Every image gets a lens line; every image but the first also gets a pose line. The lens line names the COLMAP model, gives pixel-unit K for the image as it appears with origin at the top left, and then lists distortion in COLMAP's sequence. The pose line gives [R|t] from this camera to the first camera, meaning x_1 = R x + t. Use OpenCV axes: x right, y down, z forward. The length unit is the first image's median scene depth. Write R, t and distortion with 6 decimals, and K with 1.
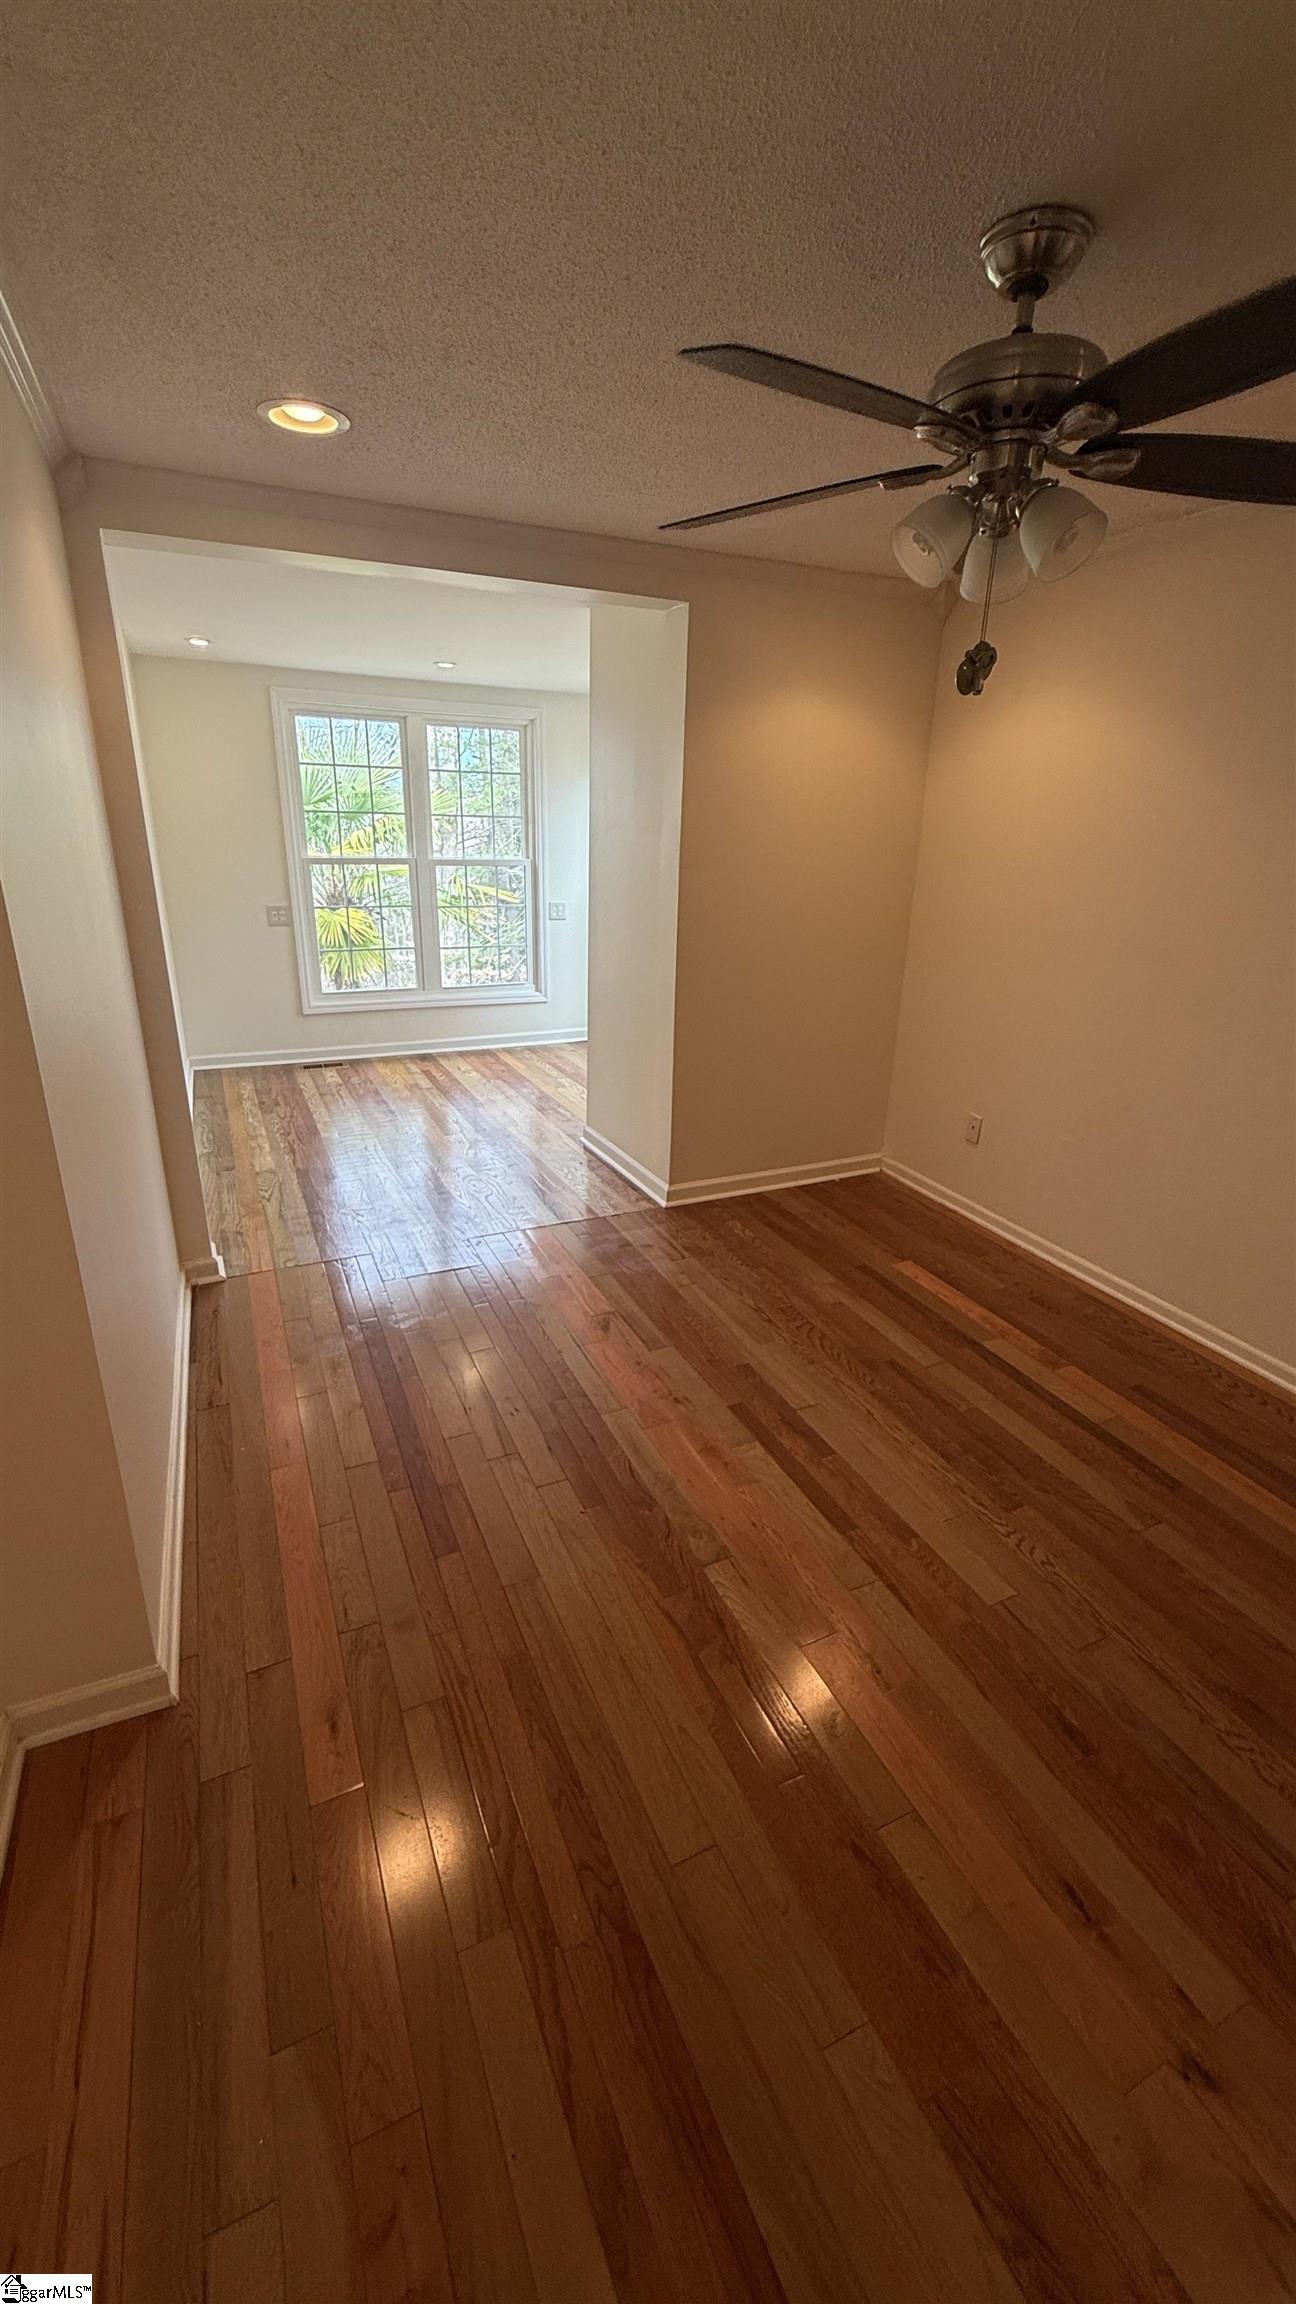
lens RADIAL K [[907.9, 0, 648.3], [0, 907.9, 1147.6], [0, 0, 1]] dist [0.001331, -0.000157]
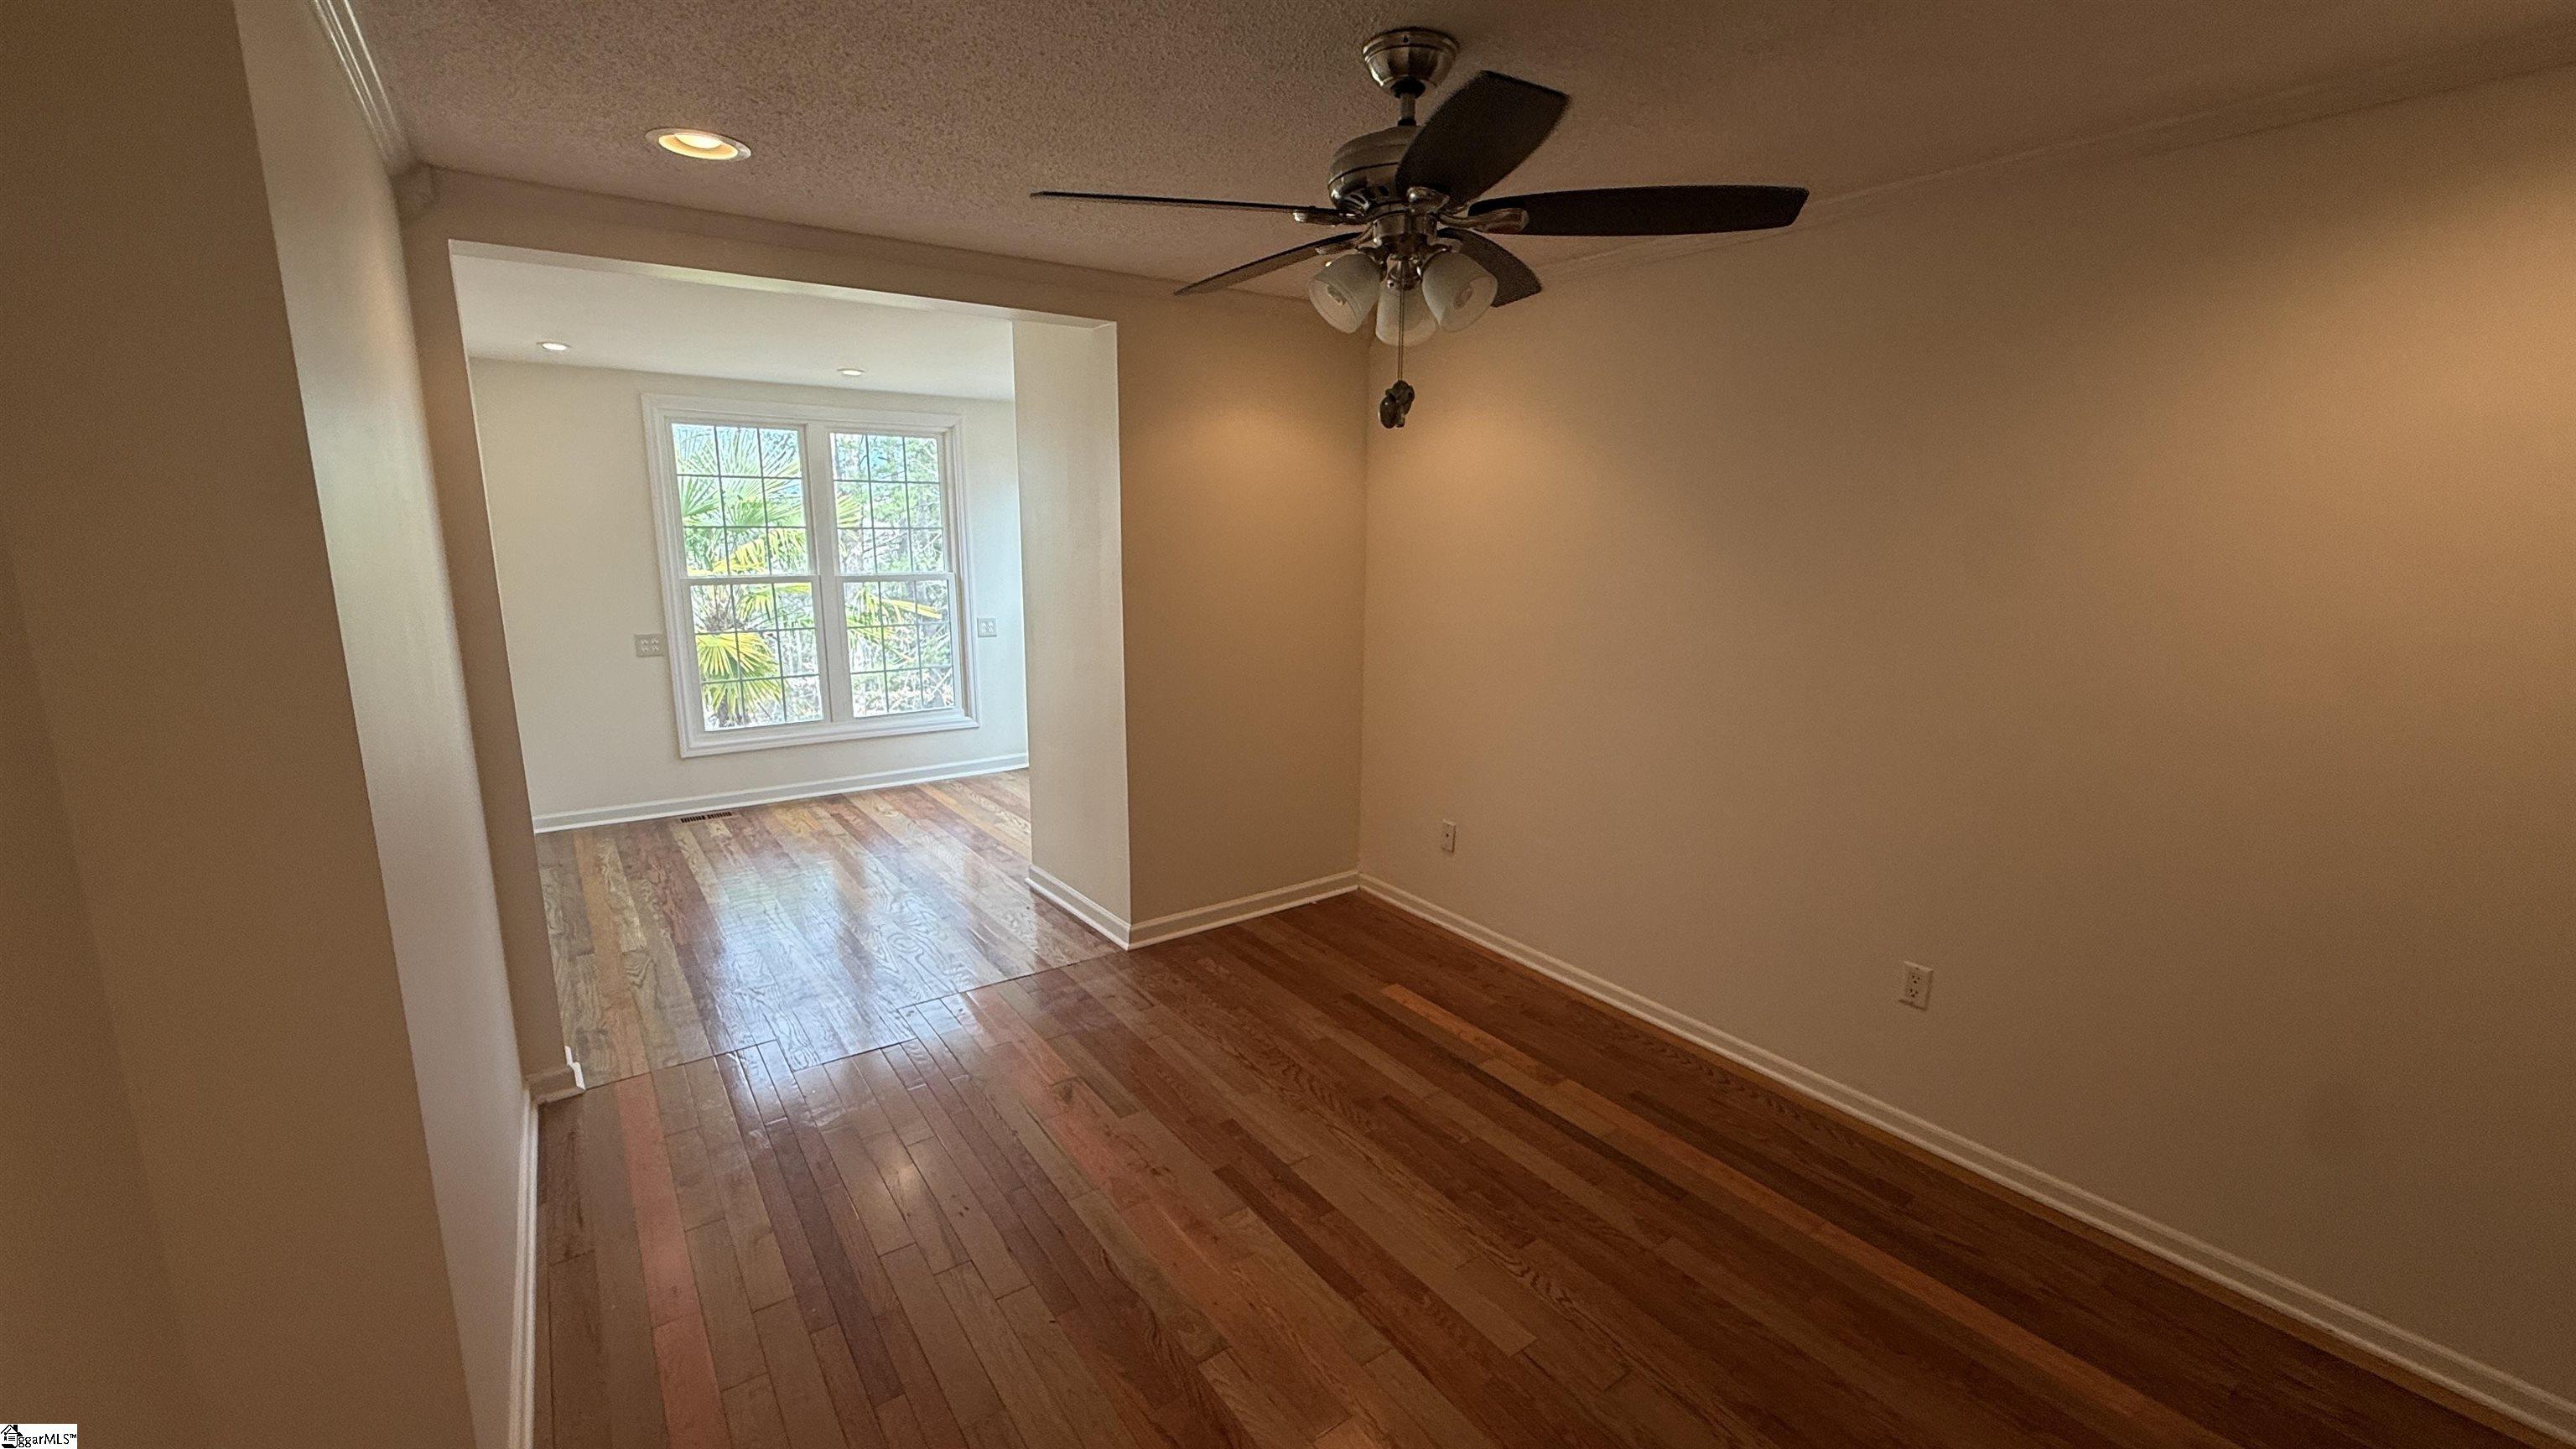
lens RADIAL K [[1015.1, 0, 1281.8], [0, 1015.1, 727.9], [0, 0, 1]] dist [0.001331, -0.000157]
pose [[0.981939, -0.053497, 0.181478, -0.003385], [0.078994, 0.987511, -0.136313, -0.002652], [-0.171919, 0.148187, 0.973902, -0.040516]]
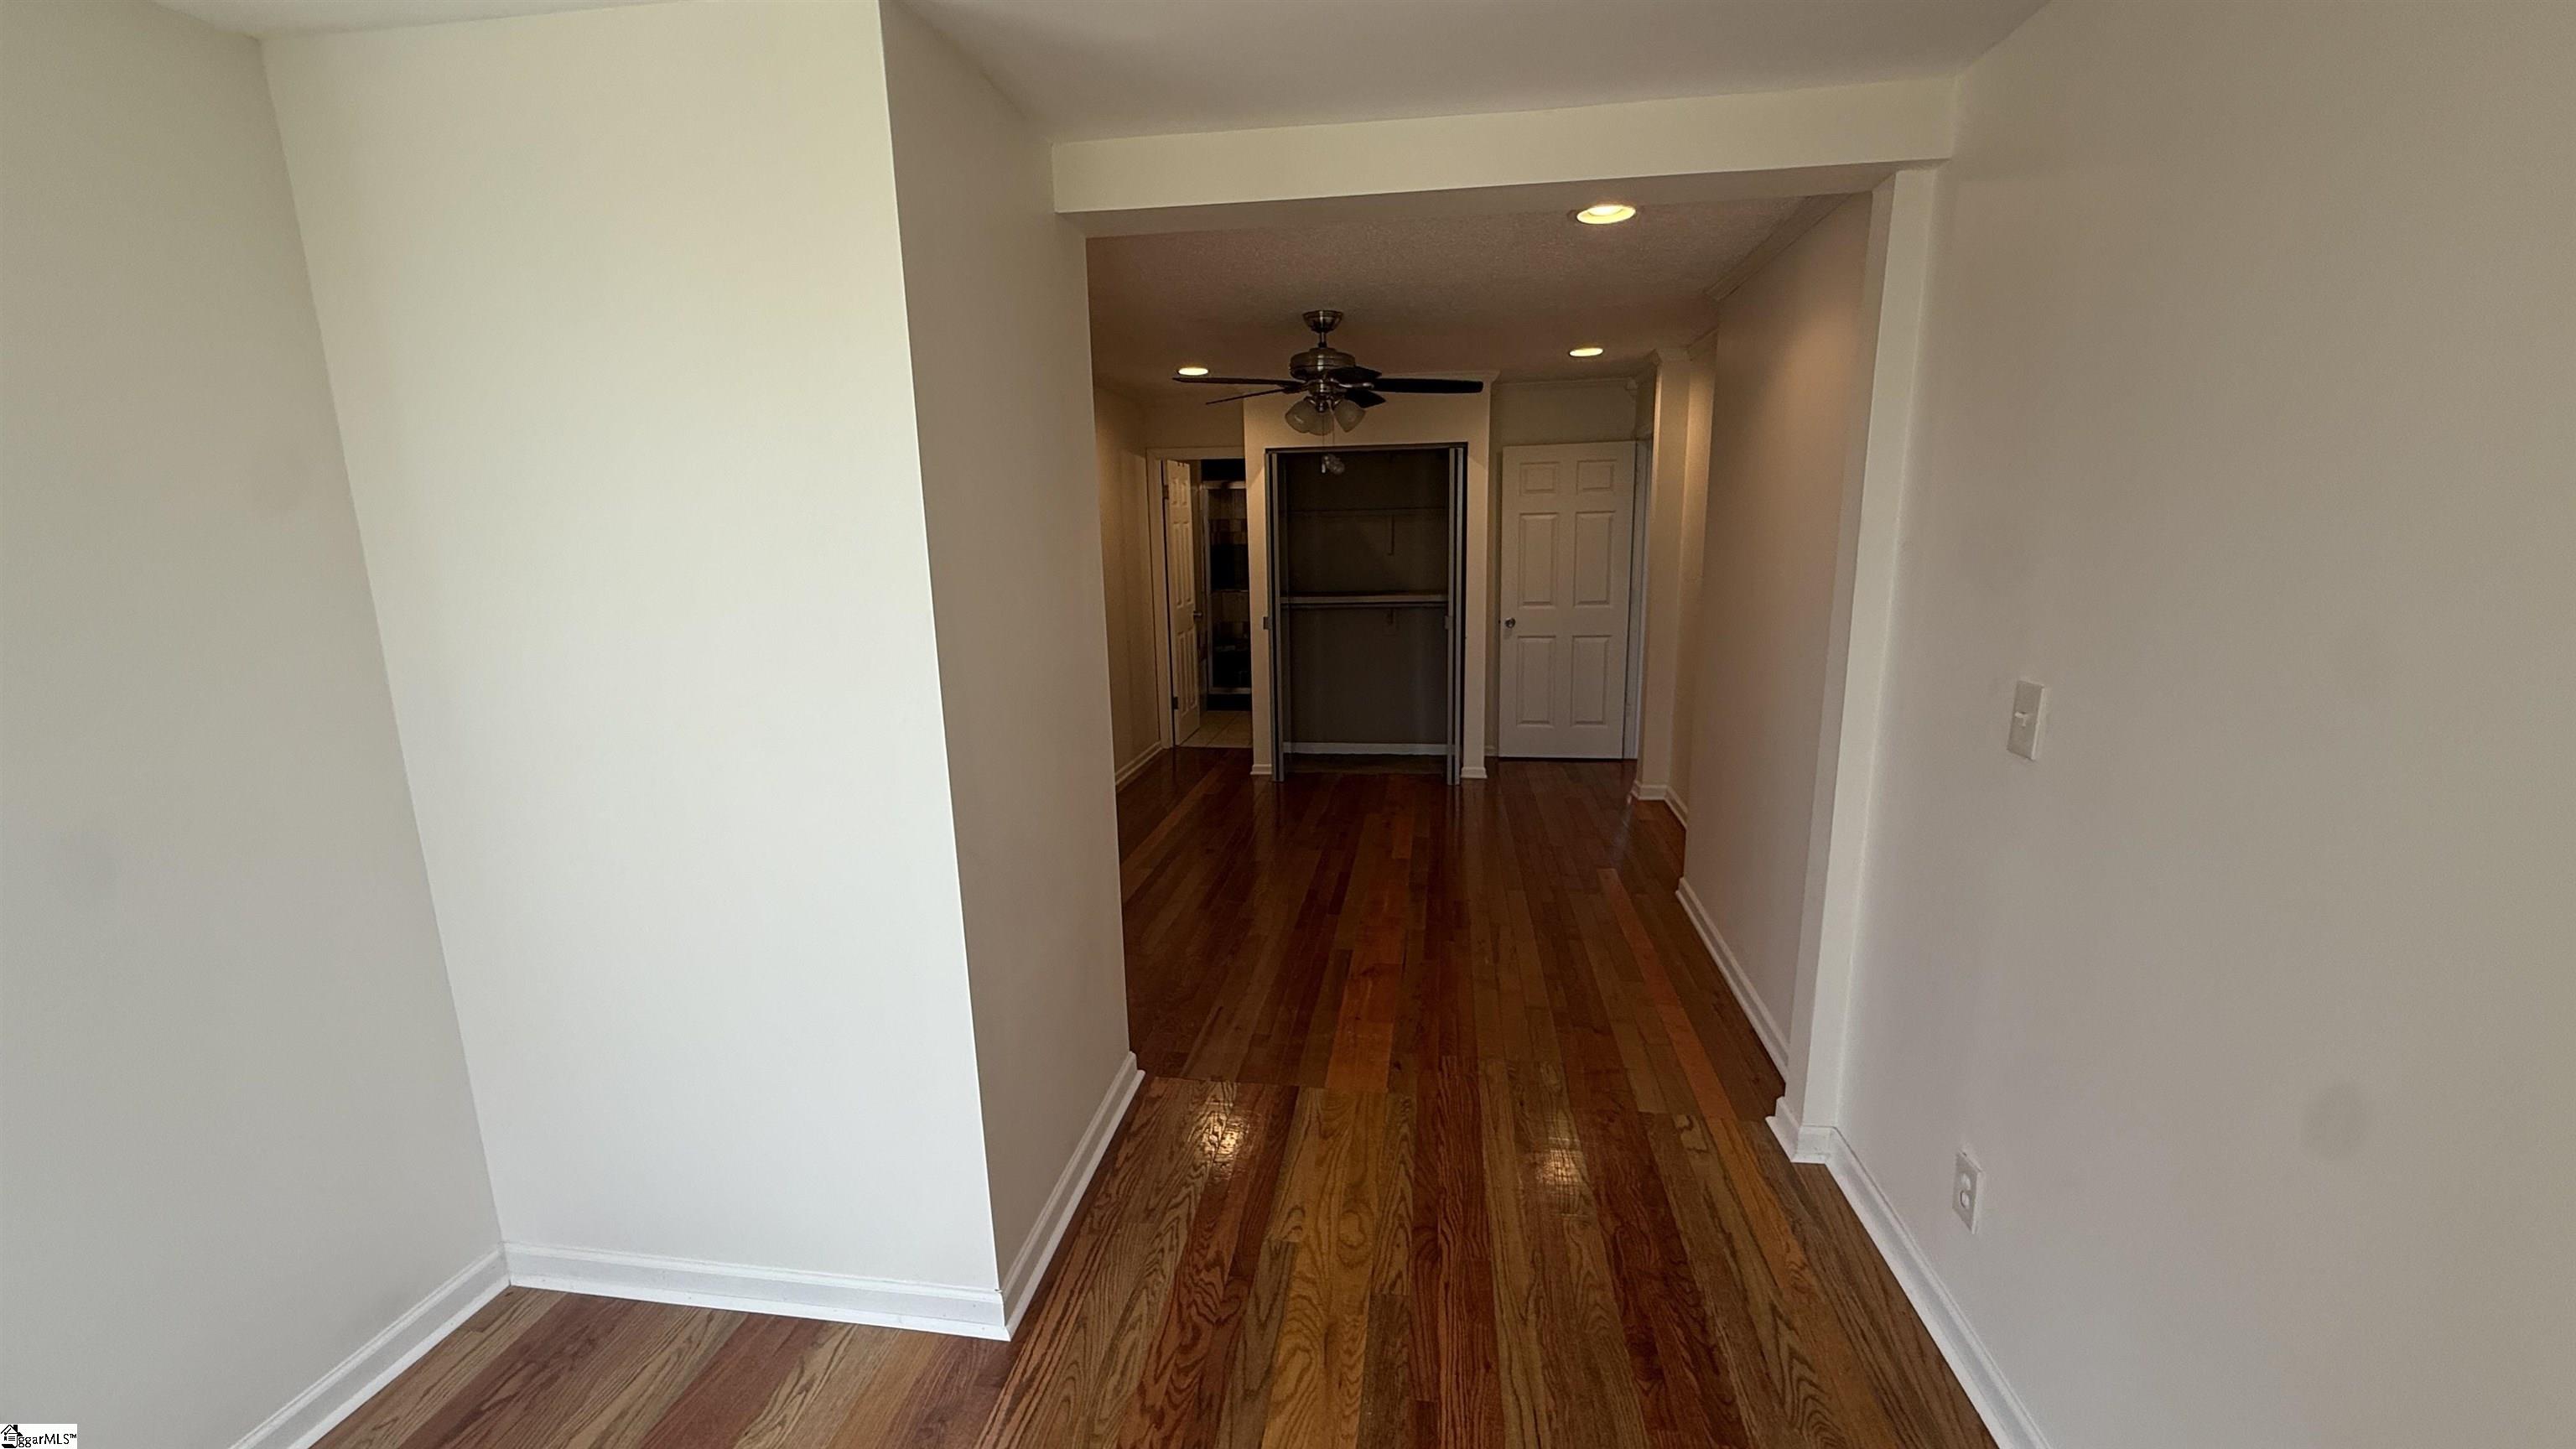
lens RADIAL K [[1015.1, 0, 1290.3], [0, 1015.1, 725.1], [0, 0, 1]] dist [0.001331, -0.000157]
pose [[-0.832874, -0.117431, 0.540861, -0.623250], [0.186667, 0.860373, 0.474251, -0.685783], [-0.521034, 0.495952, -0.694662, 1.838452]]
